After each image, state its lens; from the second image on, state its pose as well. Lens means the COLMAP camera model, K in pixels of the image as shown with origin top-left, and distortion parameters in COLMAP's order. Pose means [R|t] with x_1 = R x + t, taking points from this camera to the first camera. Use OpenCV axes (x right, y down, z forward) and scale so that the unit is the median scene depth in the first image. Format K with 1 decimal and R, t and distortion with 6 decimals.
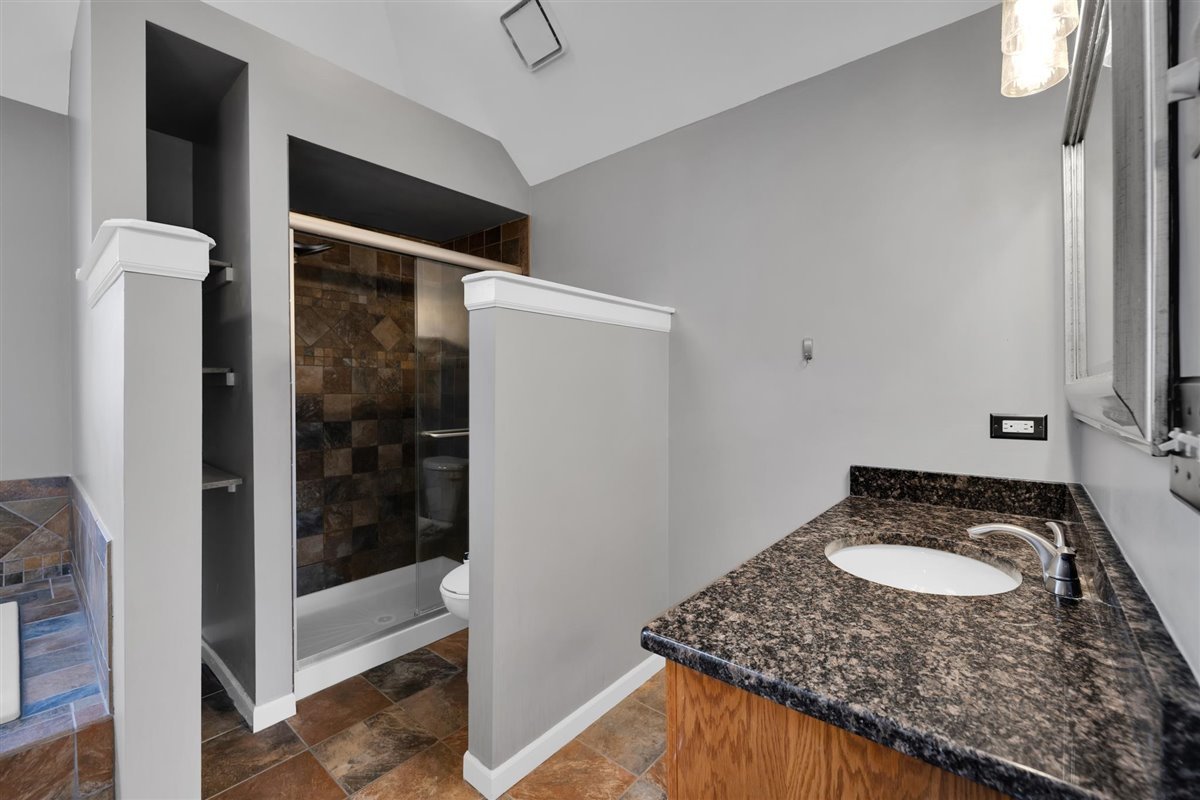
lens RADIAL K [[509.2, 0, 602.8], [0, 509.2, 391.5], [0, 0, 1]] dist [-0.001478, -0.000448]
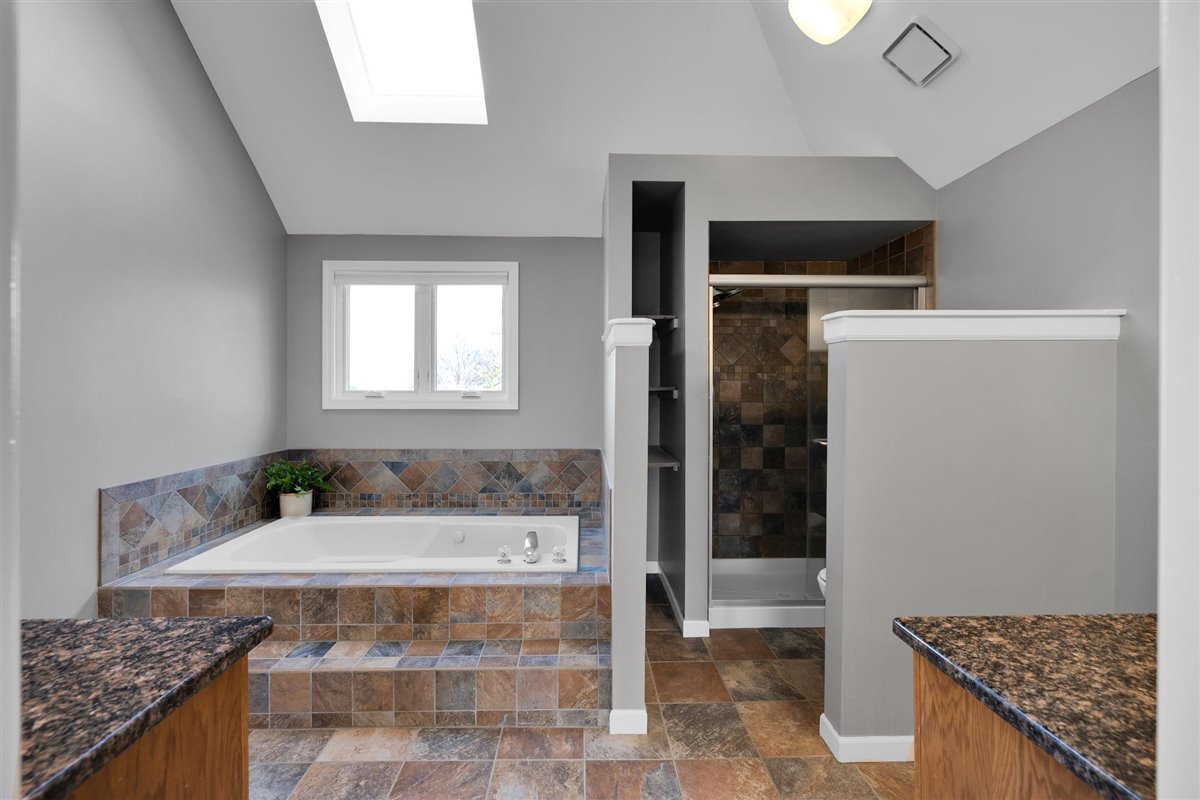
lens RADIAL K [[509.2, 0, 602.8], [0, 509.2, 391.5], [0, 0, 1]] dist [-0.001478, -0.000448]
pose [[0.682944, 0.012306, -0.730367, 0.224781], [-0.010856, 0.999919, 0.006696, -0.044365], [0.730390, 0.003356, 0.683022, -0.178865]]
